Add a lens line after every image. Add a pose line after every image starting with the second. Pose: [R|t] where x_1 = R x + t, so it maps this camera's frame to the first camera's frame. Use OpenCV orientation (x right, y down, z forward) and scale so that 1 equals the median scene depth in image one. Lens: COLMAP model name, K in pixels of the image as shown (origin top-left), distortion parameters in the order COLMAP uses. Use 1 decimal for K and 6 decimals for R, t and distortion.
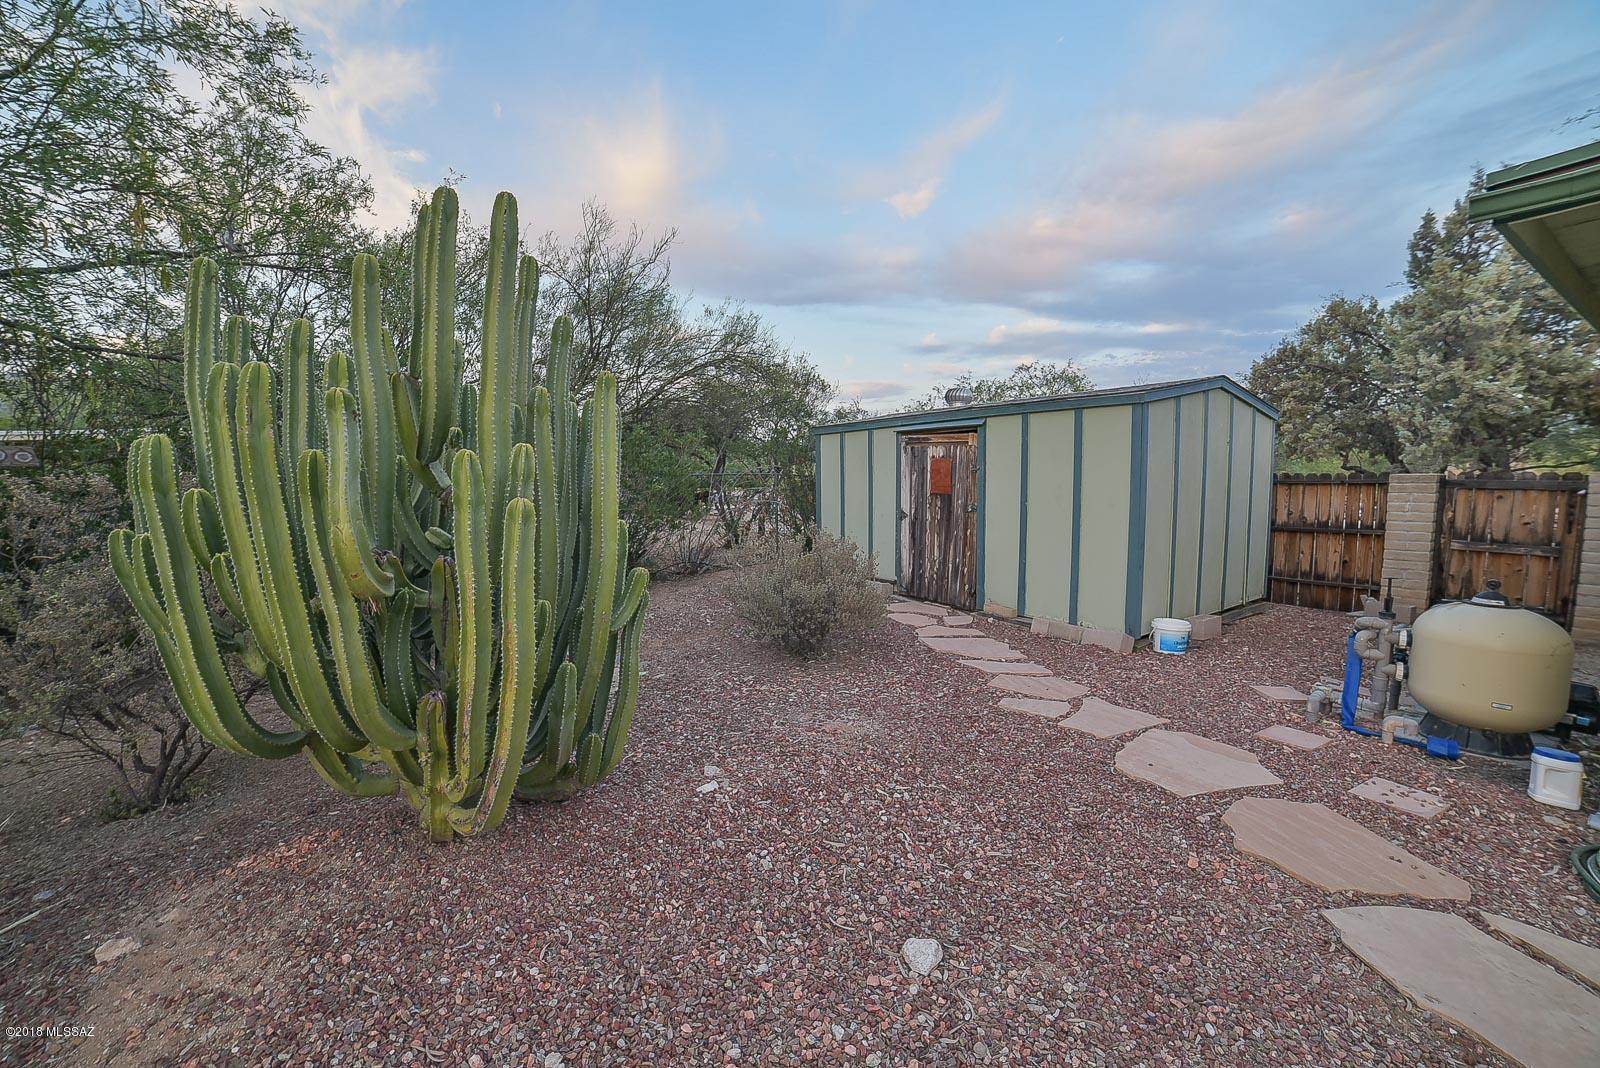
lens RADIAL K [[640.7, 0, 801.5], [0, 640.7, 539.7], [0, 0, 1]] dist [-0.089085, 0.038388]
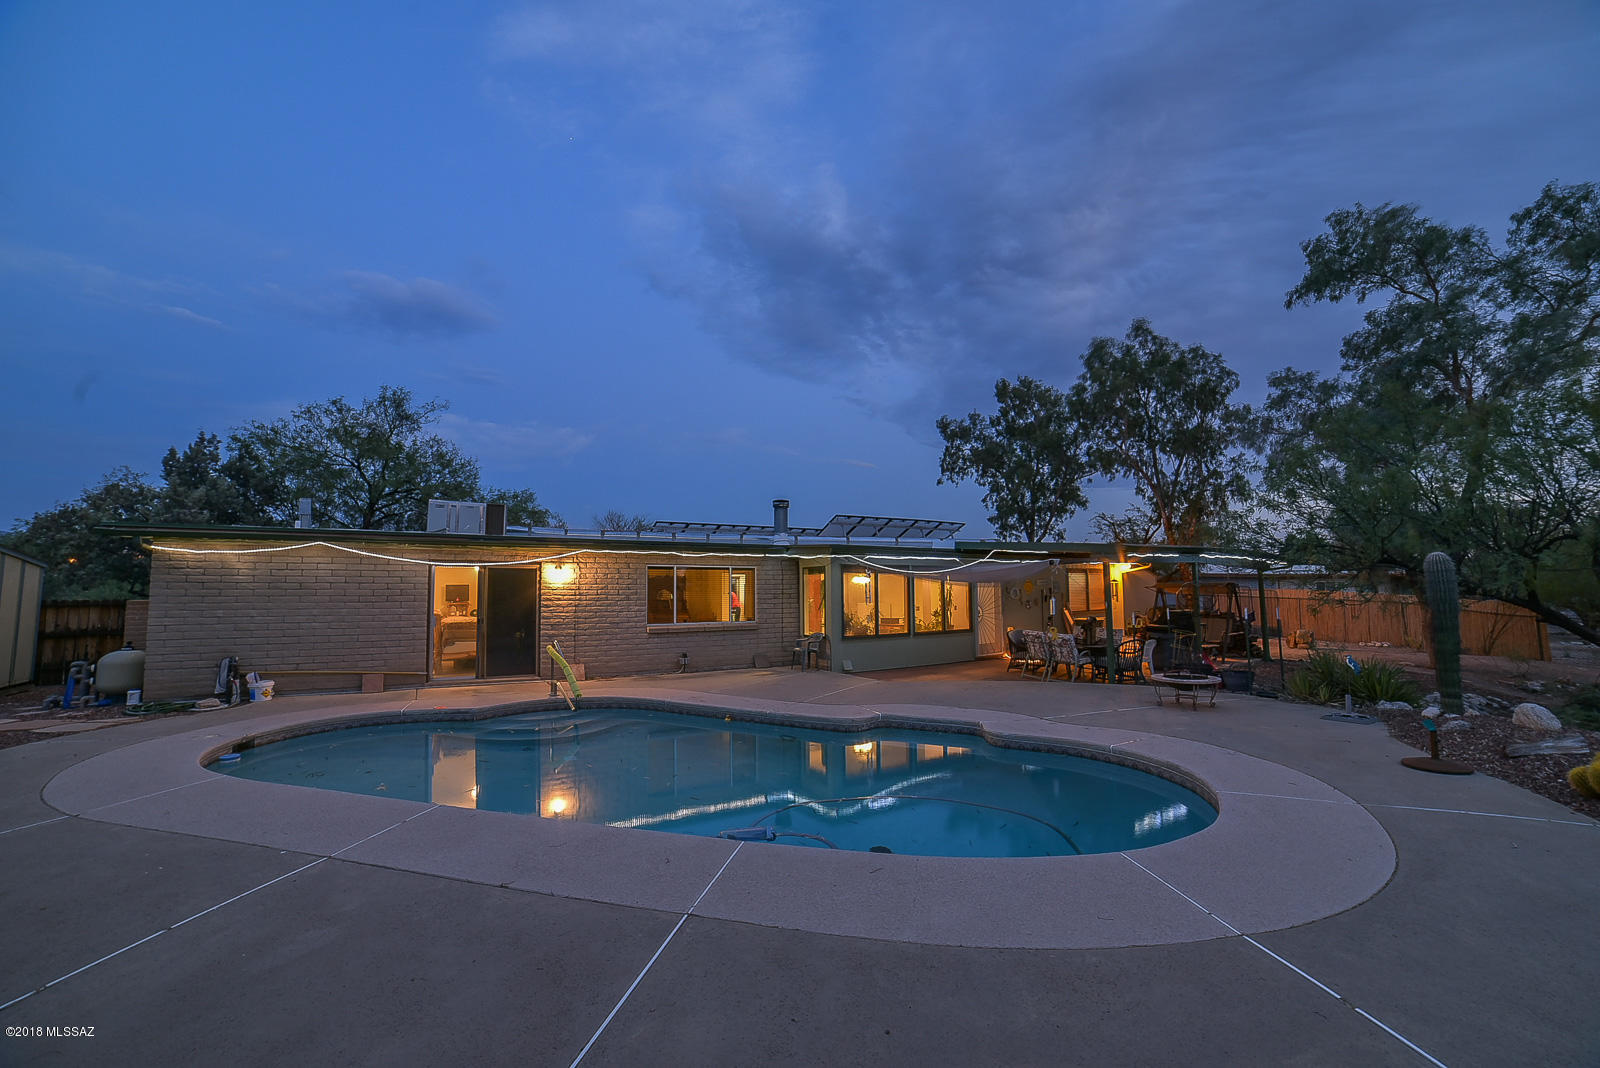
lens RADIAL K [[640.7, 0, 801.5], [0, 640.7, 539.7], [0, 0, 1]] dist [-0.089085, 0.038388]
pose [[0.059936, 0.086845, 0.994417, -0.646745], [0.099435, 0.990734, -0.092516, 0.071146], [-0.993237, 0.104425, 0.050745, -0.969138]]
